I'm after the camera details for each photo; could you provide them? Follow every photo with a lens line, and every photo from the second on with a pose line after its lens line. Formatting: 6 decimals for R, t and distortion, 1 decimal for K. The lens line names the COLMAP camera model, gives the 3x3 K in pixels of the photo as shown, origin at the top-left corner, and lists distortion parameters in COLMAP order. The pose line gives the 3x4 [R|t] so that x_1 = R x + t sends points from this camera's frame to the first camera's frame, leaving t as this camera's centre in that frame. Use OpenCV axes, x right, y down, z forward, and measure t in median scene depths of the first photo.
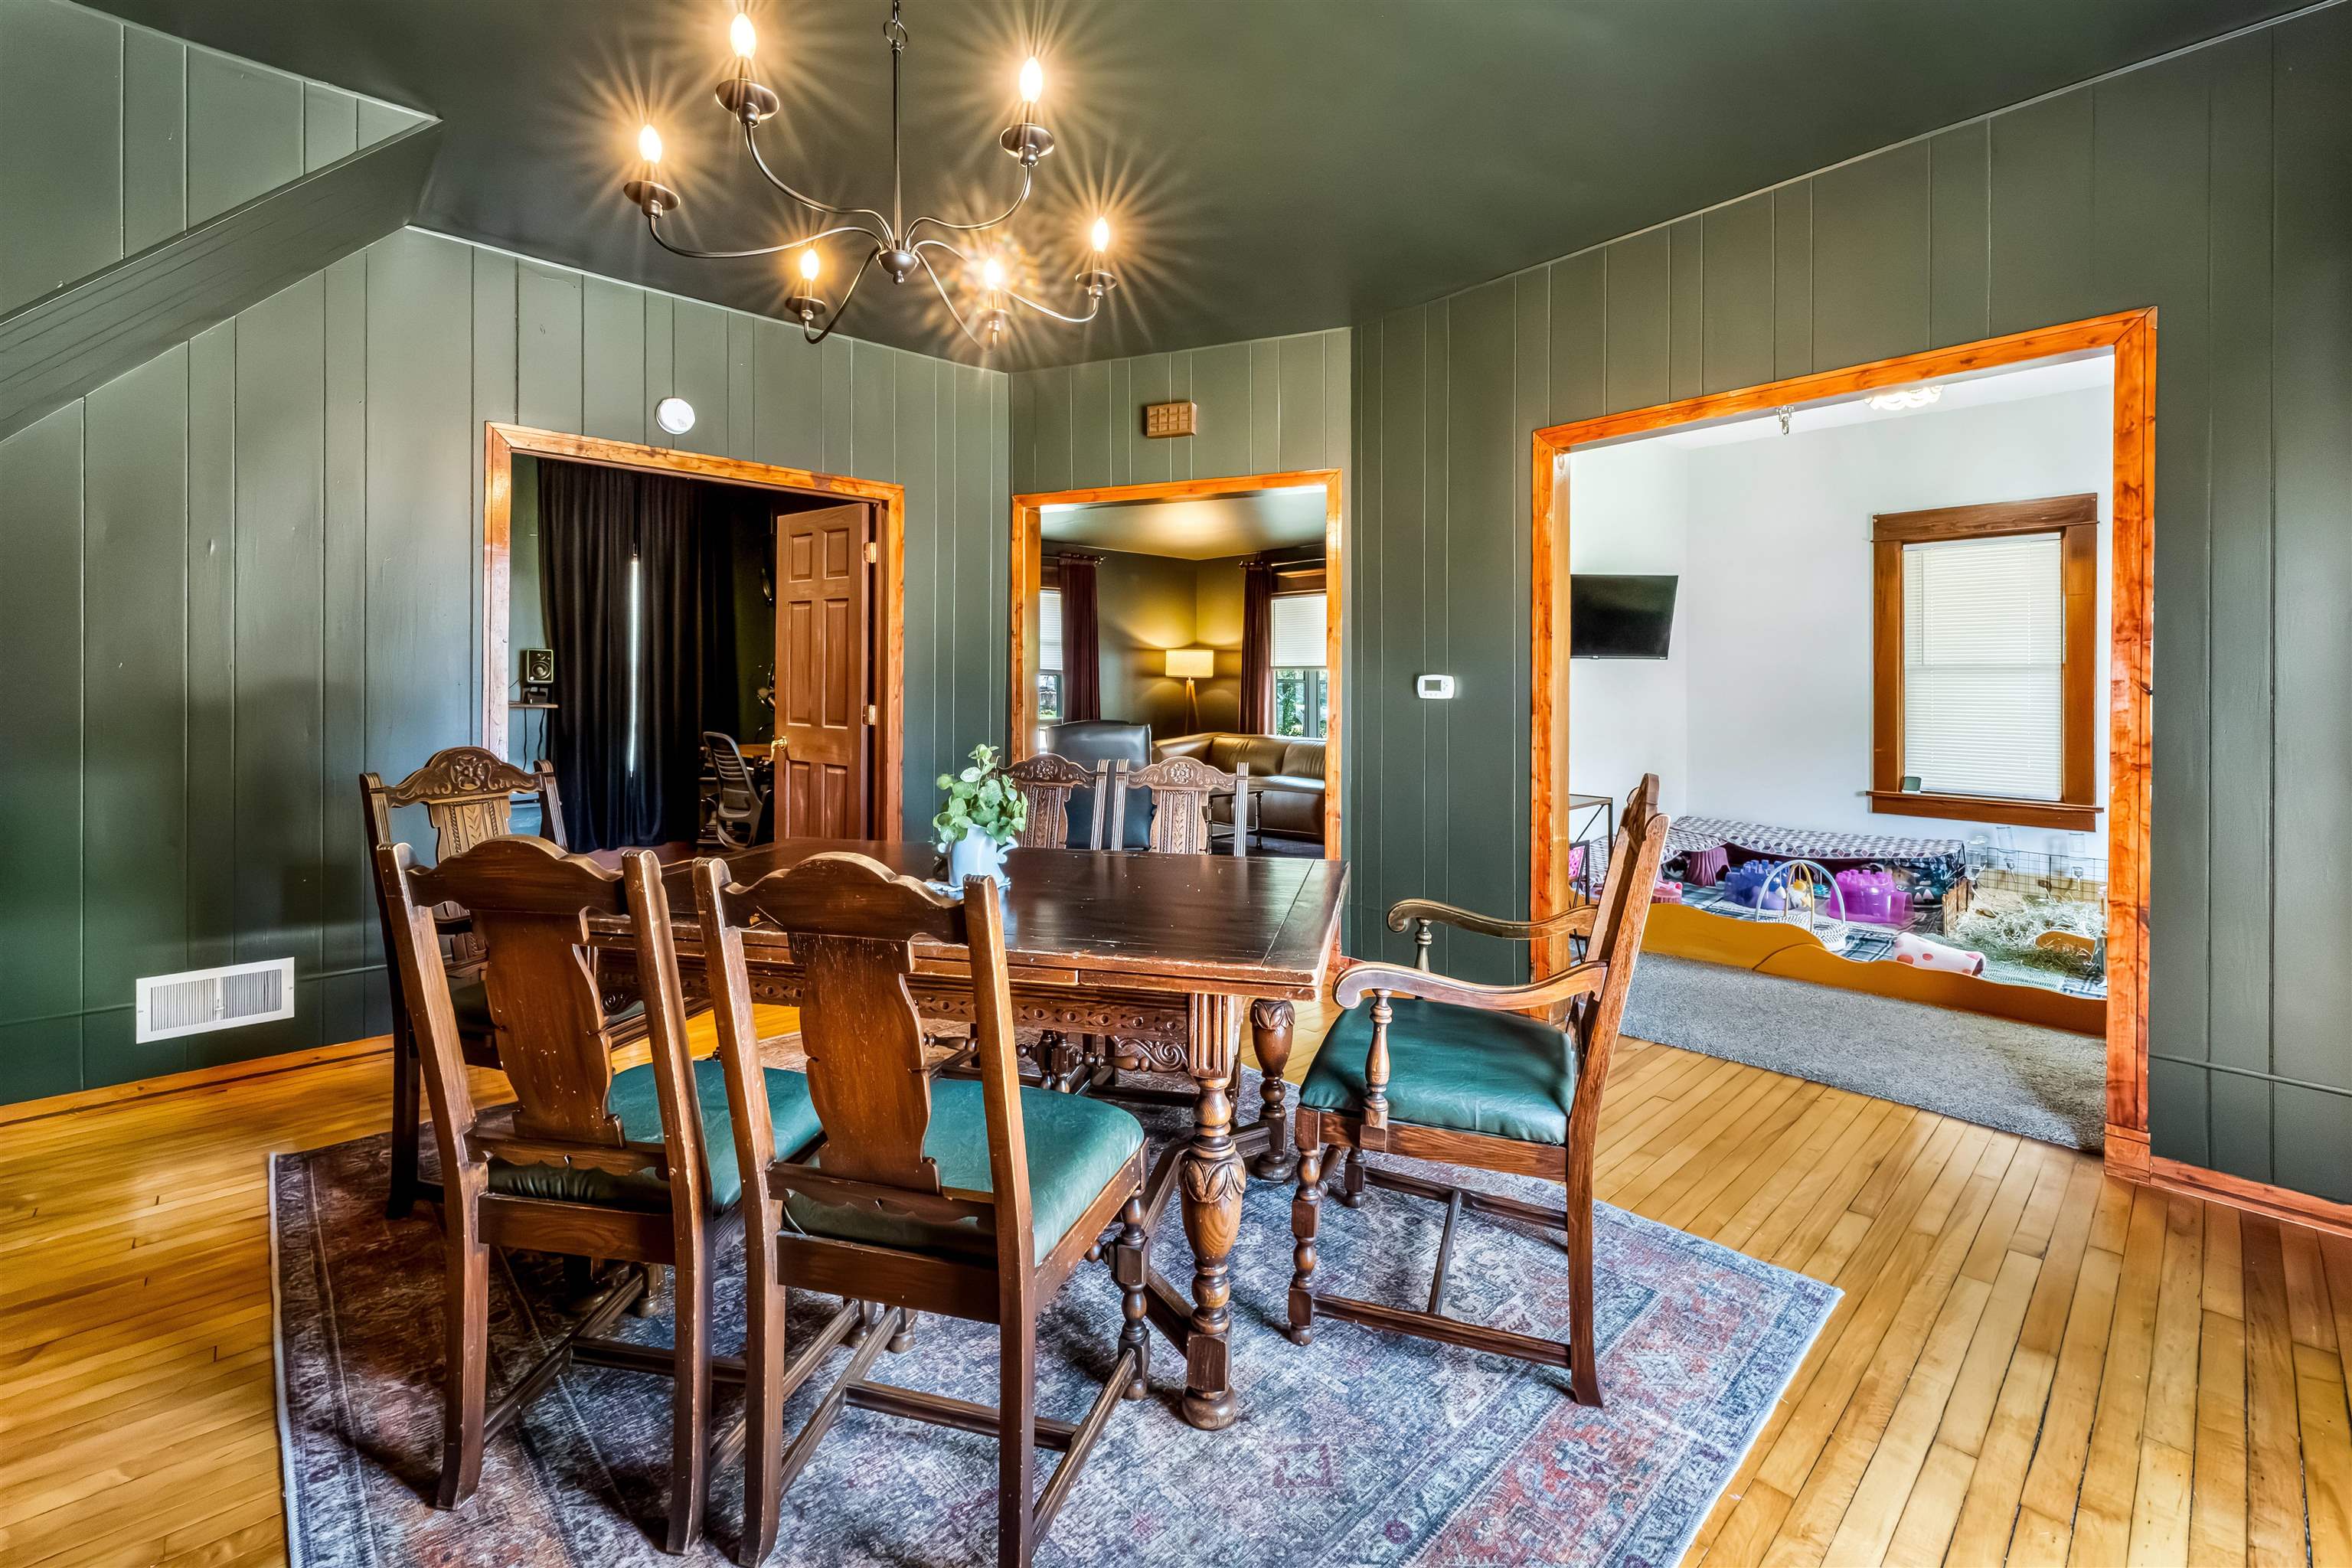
lens RADIAL K [[989.6, 0, 1151.1], [0, 989.6, 665.5], [0, 0, 1]] dist [-0.001060, -0.000620]
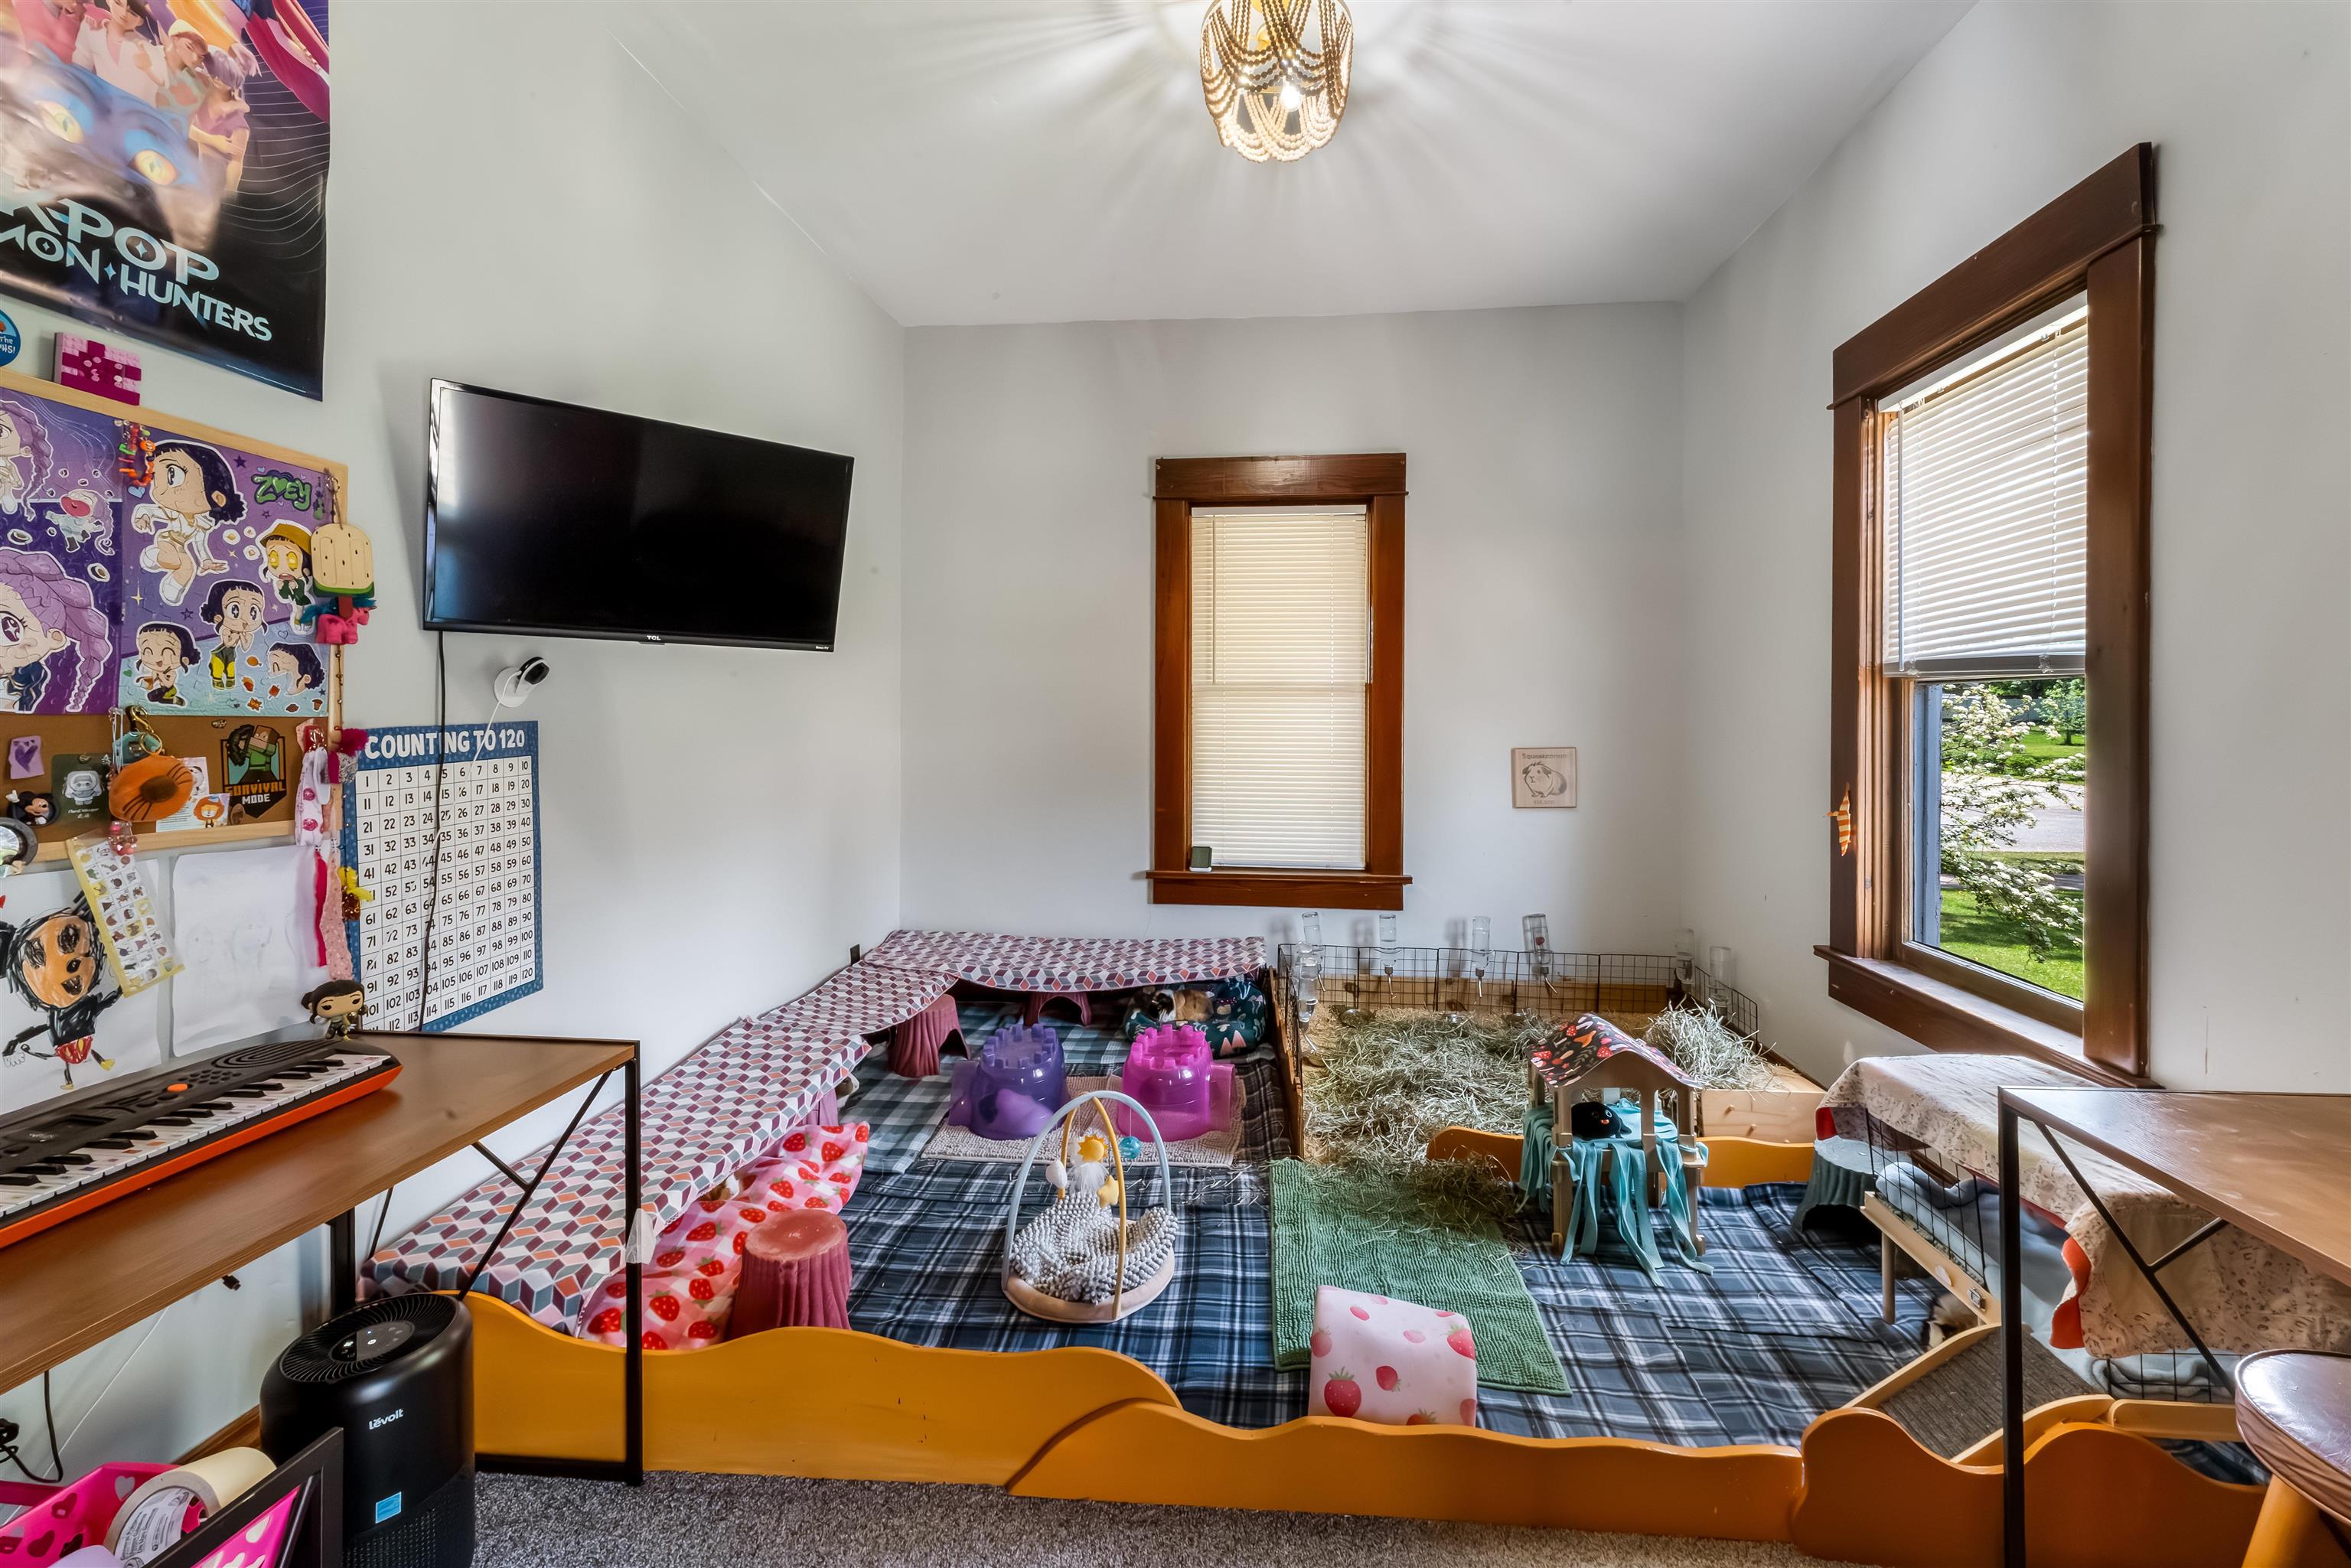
lens RADIAL K [[989.1, 0, 1210.0], [0, 989.1, 727.6], [0, 0, 1]] dist [-0.001060, -0.000620]
pose [[0.720858, -0.005952, 0.693057, 0.305840], [-0.010910, 0.999742, 0.019933, 0.016978], [-0.692997, -0.021930, 0.720607, 0.512984]]
